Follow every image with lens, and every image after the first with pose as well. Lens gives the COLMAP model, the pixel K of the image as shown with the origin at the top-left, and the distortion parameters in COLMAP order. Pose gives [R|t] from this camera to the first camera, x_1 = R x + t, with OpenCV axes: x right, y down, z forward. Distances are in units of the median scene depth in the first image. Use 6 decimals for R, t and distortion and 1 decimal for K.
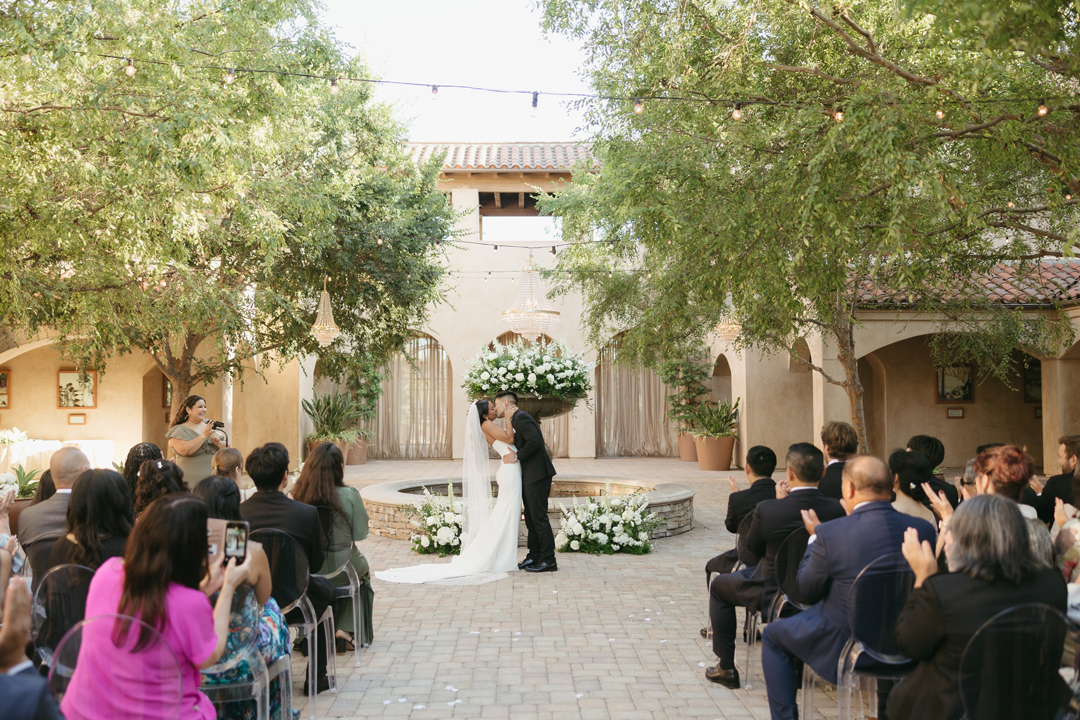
lens RADIAL K [[1057.6, 0, 526.0], [0, 1057.6, 360.6], [0, 0, 1]] dist [0.019080, 0.005616]
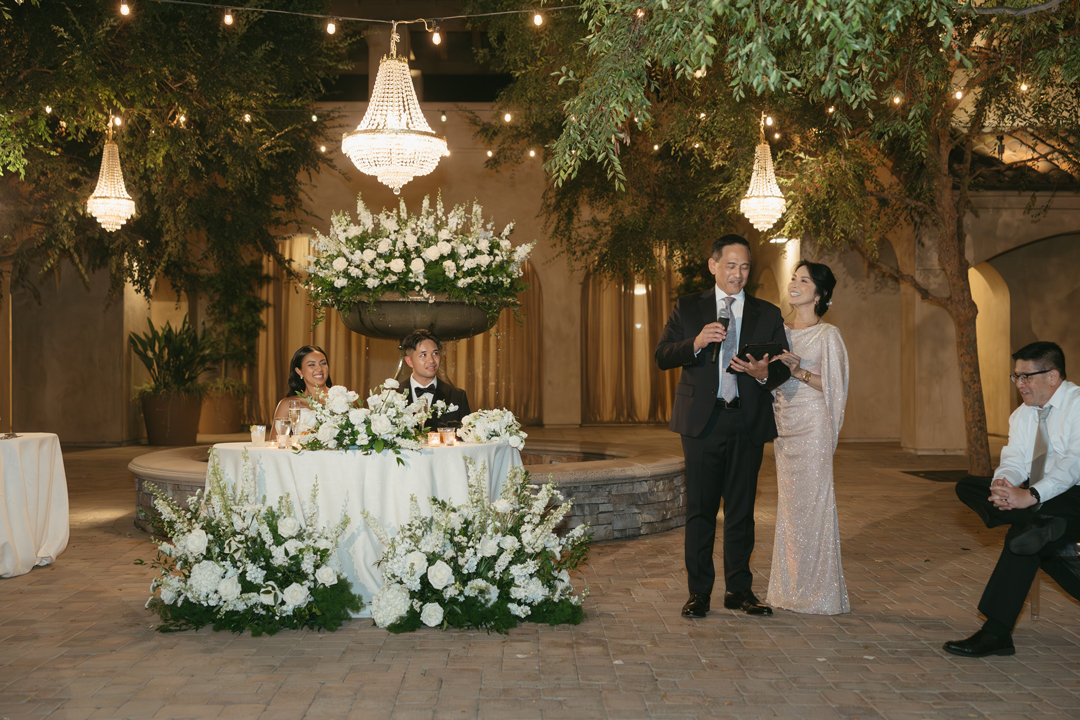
lens RADIAL K [[1391.6, 0, 540.0], [0, 1391.6, 360.0], [0, 0, 1]] dist [0.000465, -0.000228]
pose [[0.999975, 0.001720, 0.006922, 0.067381], [-0.001949, 0.999446, 0.033228, 0.041826], [-0.006861, -0.033241, 0.999424, 0.223084]]
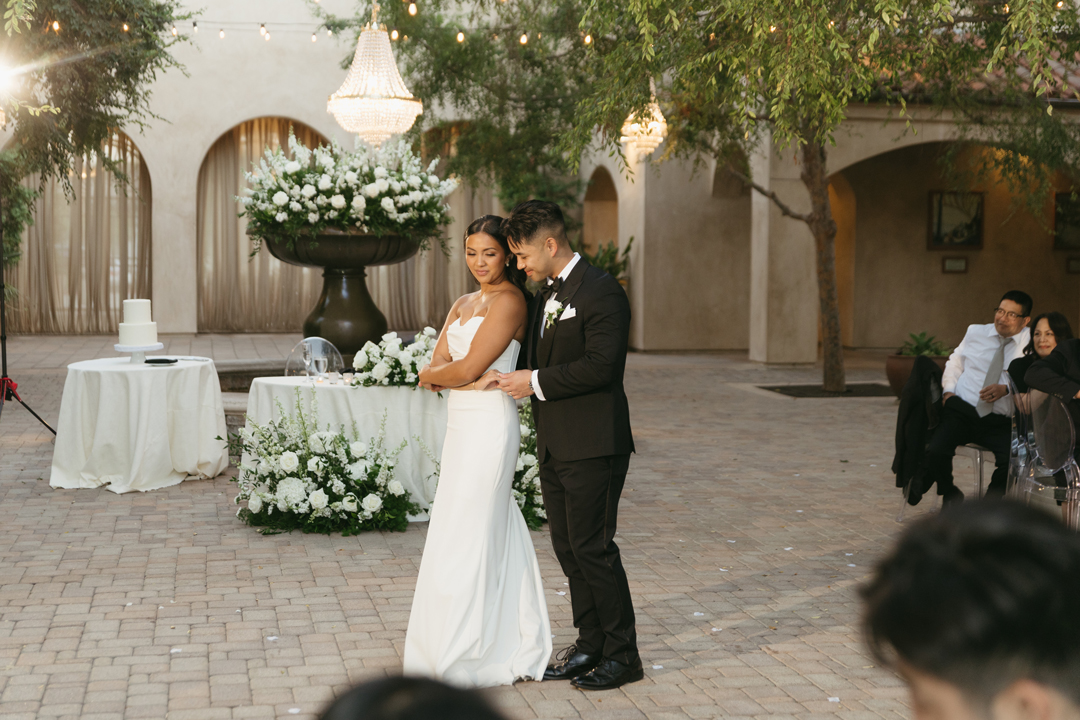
lens RADIAL K [[1795.7, 0, 540.0], [0, 1795.7, 360.0], [0, 0, 1]] dist [-0.007757, 0.047885]
pose [[0.983011, -0.000305, 0.183544, -0.081975], [-0.019127, 0.994384, 0.104092, -0.003801], [-0.182545, -0.105834, 0.977485, -0.058953]]
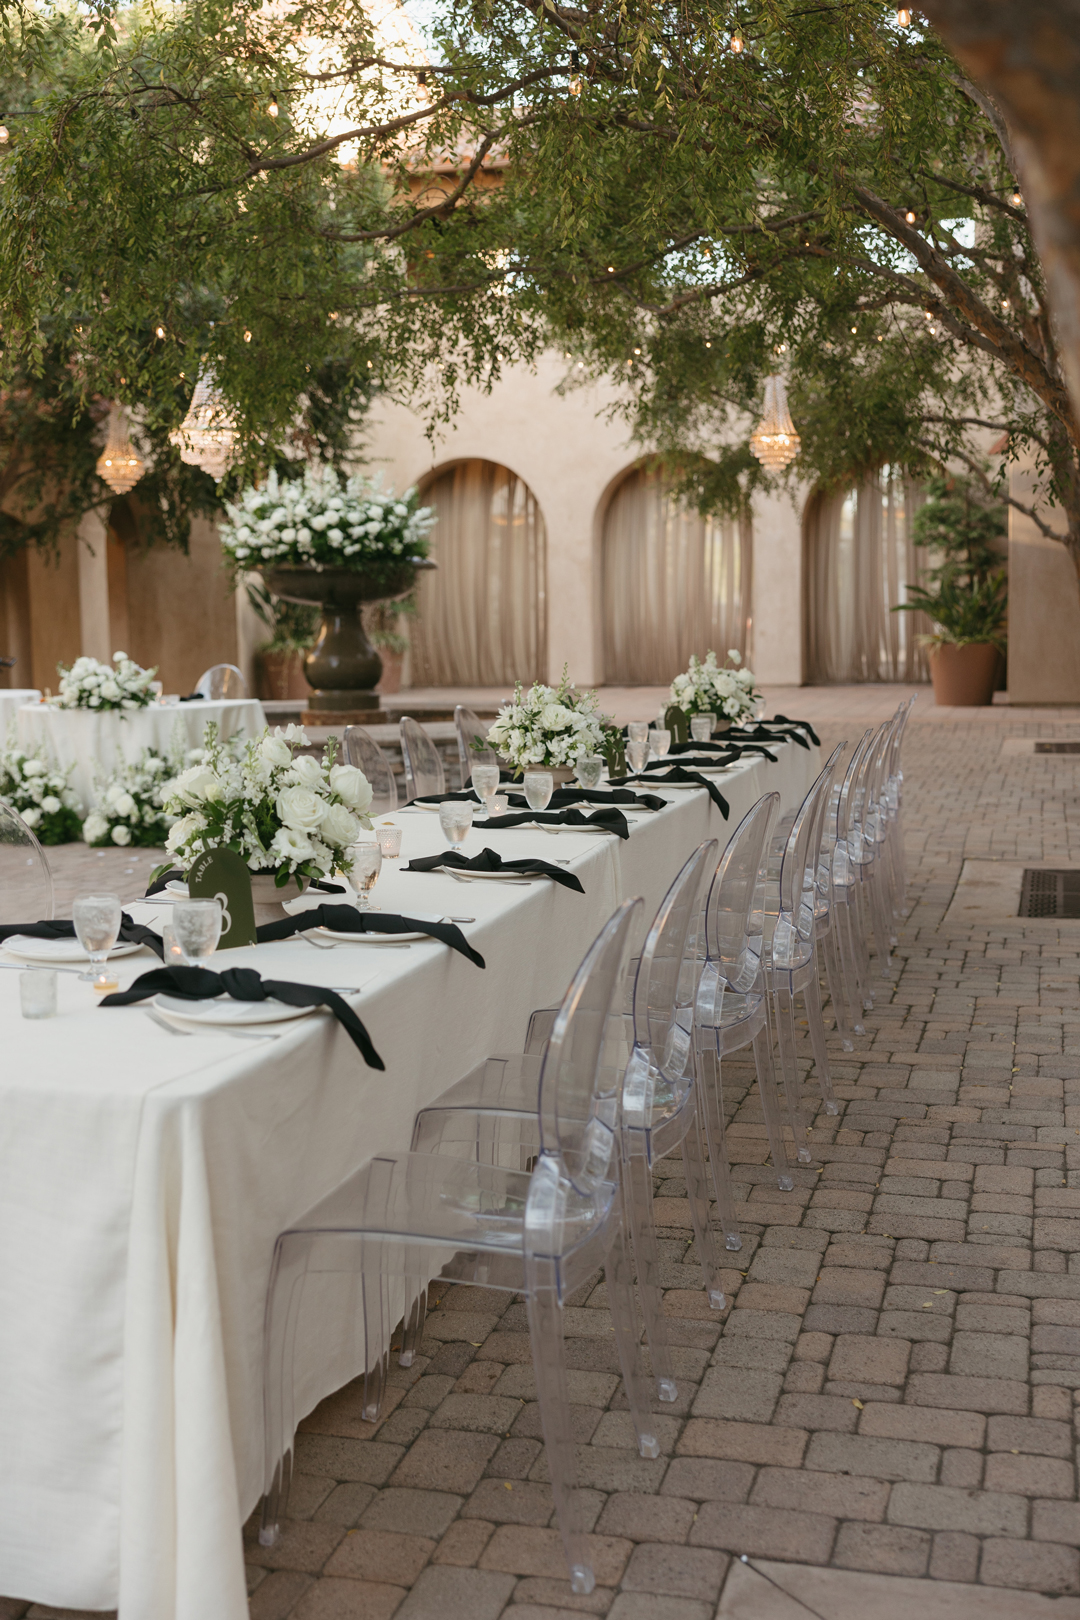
lens RADIAL K [[2087.4, 0, 540.0], [0, 2087.4, 810.0], [0, 0, 1]] dist [0.000465, -0.000228]
pose [[0.961539, 0.018060, -0.274073, 0.464861], [0.020737, 0.990215, 0.138000, 0.009106], [0.273884, -0.138375, 0.951756, -0.135052]]
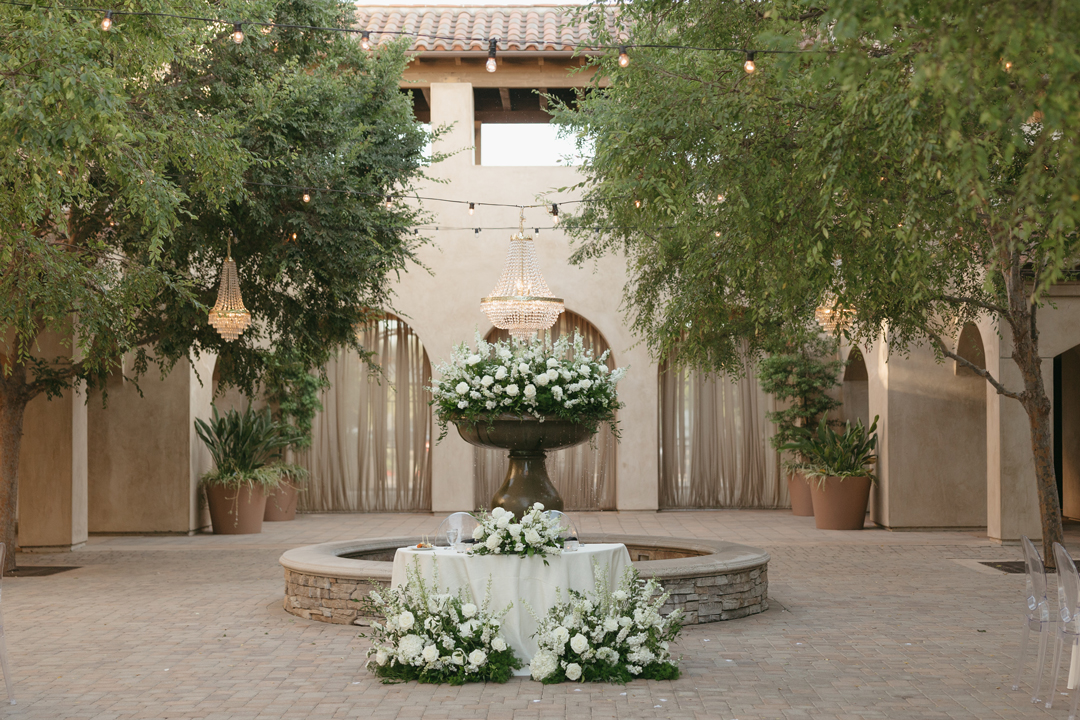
lens RADIAL K [[1832.5, 0, 557.2], [0, 1832.5, 390.8], [0, 0, 1]] dist [0.006992, 0.012923]
pose [[0.999932, -0.000300, -0.011694, 0.036715], [0.000589, 0.999696, 0.024668, -0.013102], [0.011683, -0.024673, 0.999627, -0.187157]]
